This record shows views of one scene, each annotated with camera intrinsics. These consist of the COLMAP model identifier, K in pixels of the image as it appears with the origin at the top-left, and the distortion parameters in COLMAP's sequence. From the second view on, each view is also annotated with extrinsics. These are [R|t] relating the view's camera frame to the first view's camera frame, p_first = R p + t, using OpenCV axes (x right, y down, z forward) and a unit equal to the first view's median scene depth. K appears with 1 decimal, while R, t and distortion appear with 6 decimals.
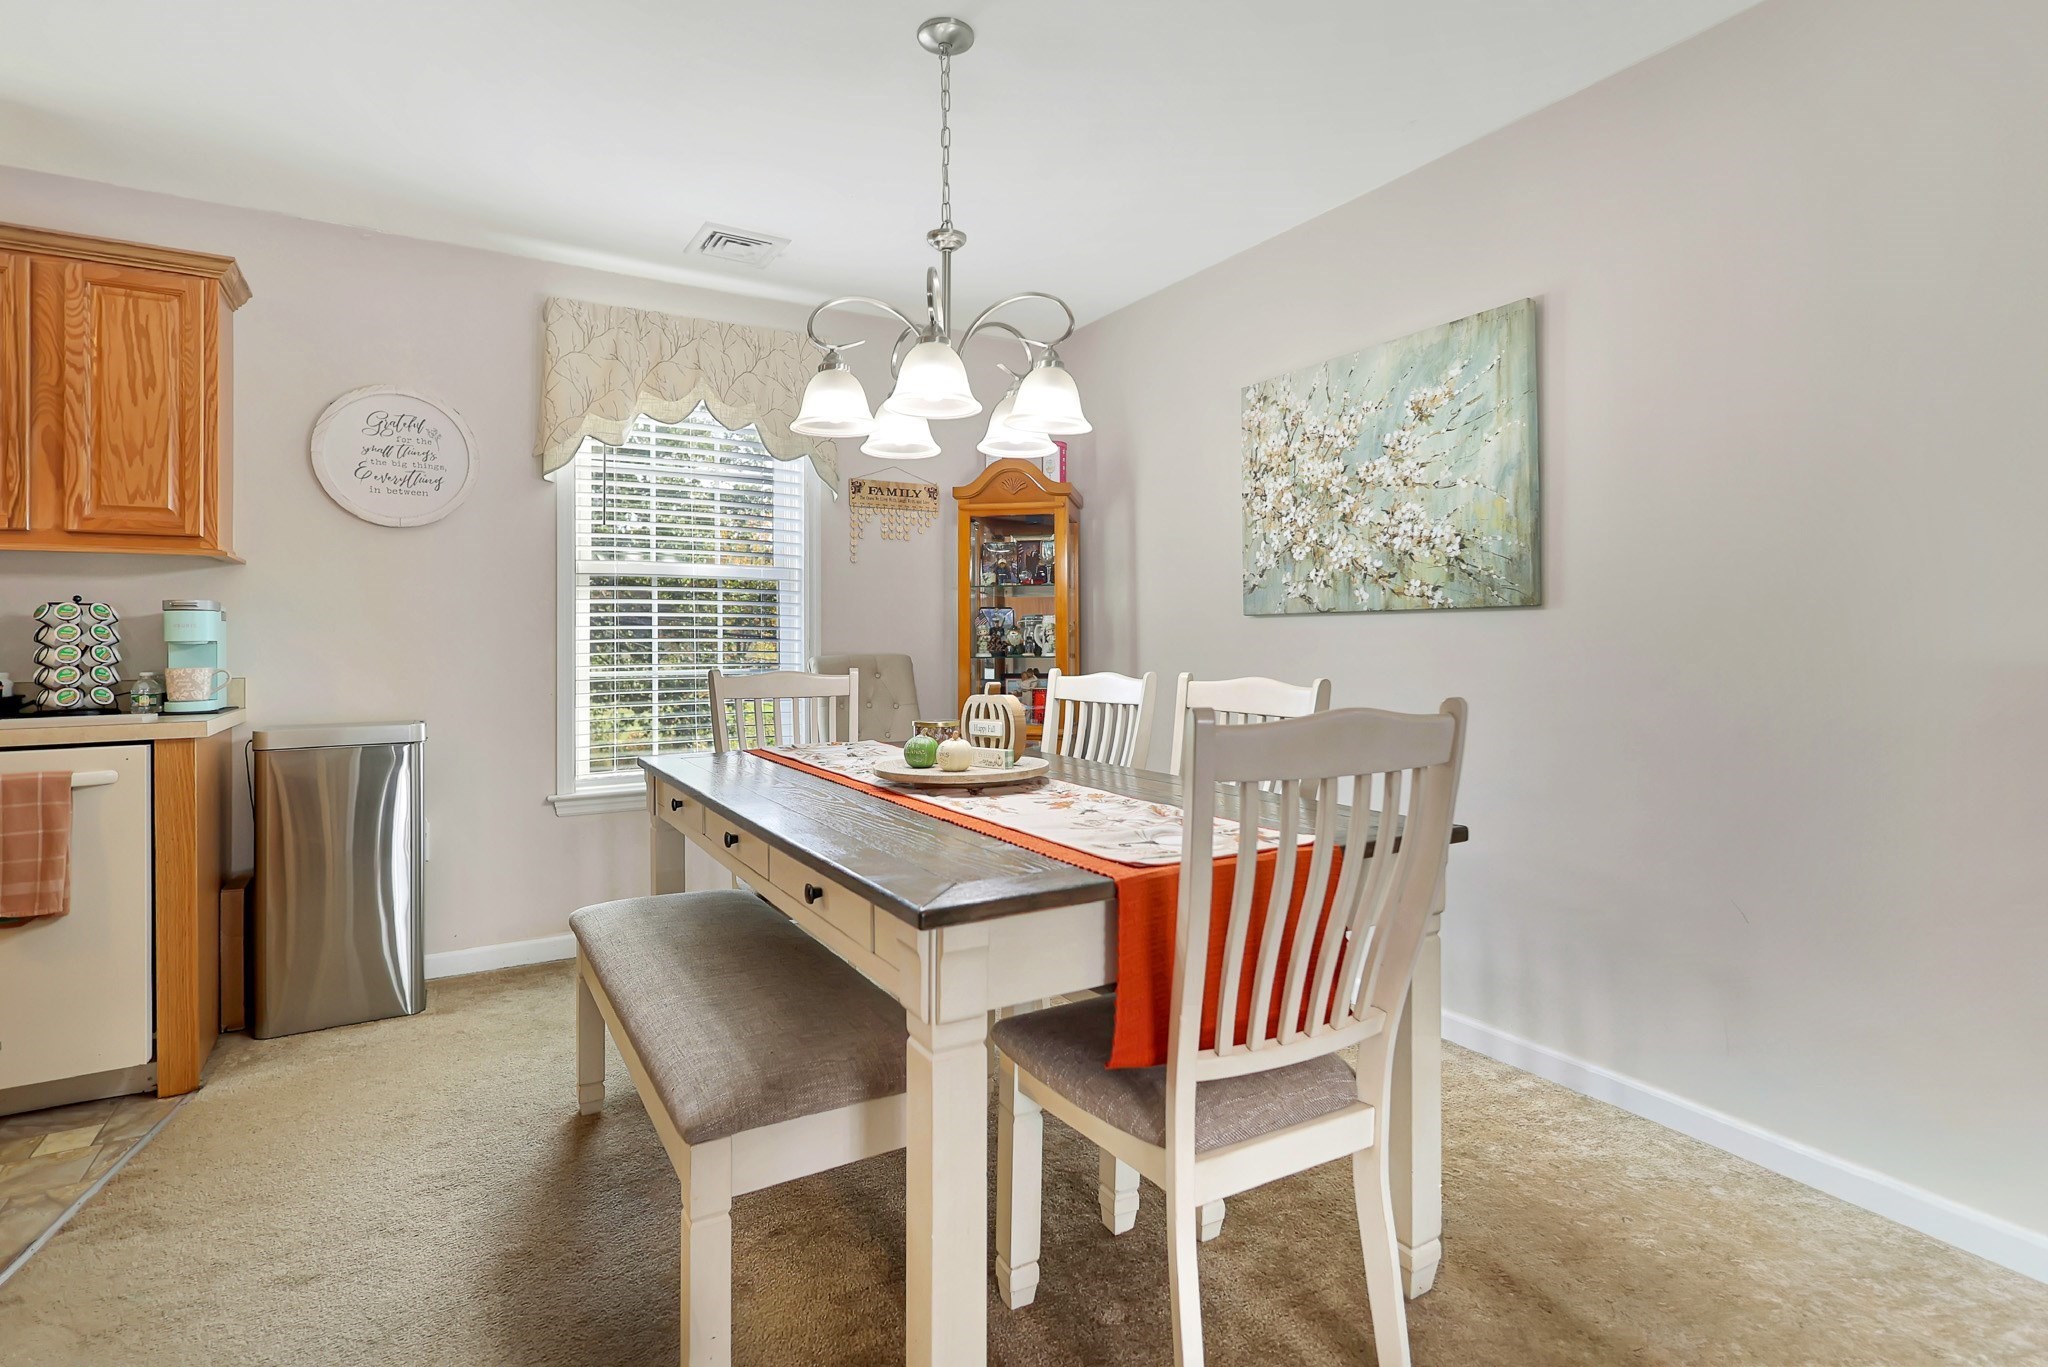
lens RADIAL K [[991.5, 0, 1022.1], [0, 991.5, 628.8], [0, 0, 1]] dist [0.003273, -0.000324]
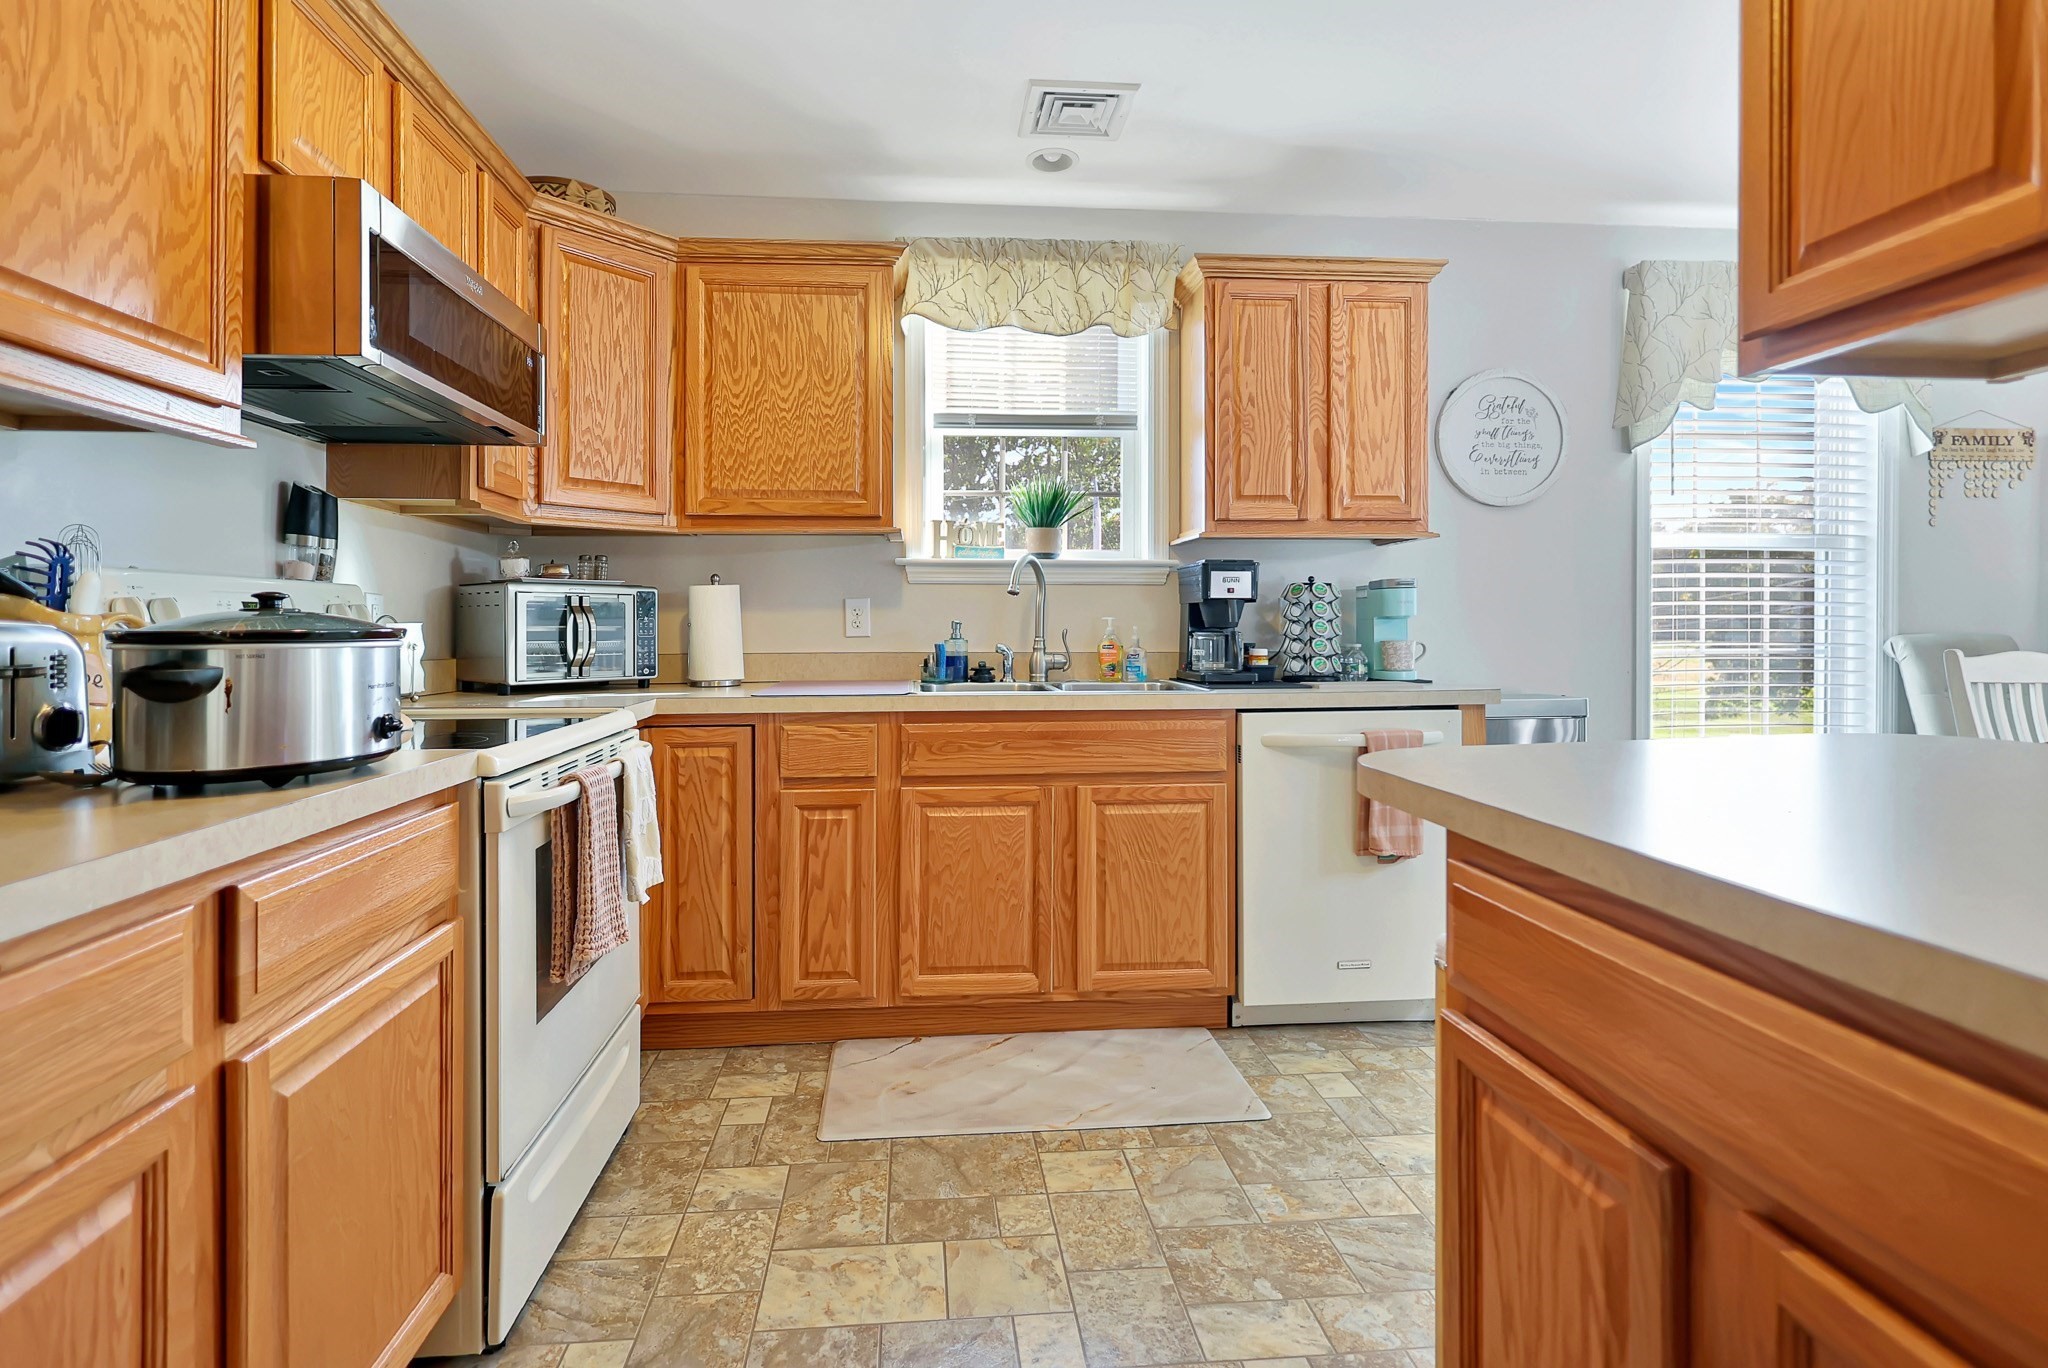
lens RADIAL K [[991.5, 0, 988.5], [0, 991.5, 634.7], [0, 0, 1]] dist [0.003273, -0.000324]
pose [[0.896730, 0.009258, -0.442482, -0.681572], [0.002530, 0.999658, 0.026043, 0.002774], [0.442572, -0.024473, 0.896399, -0.172568]]
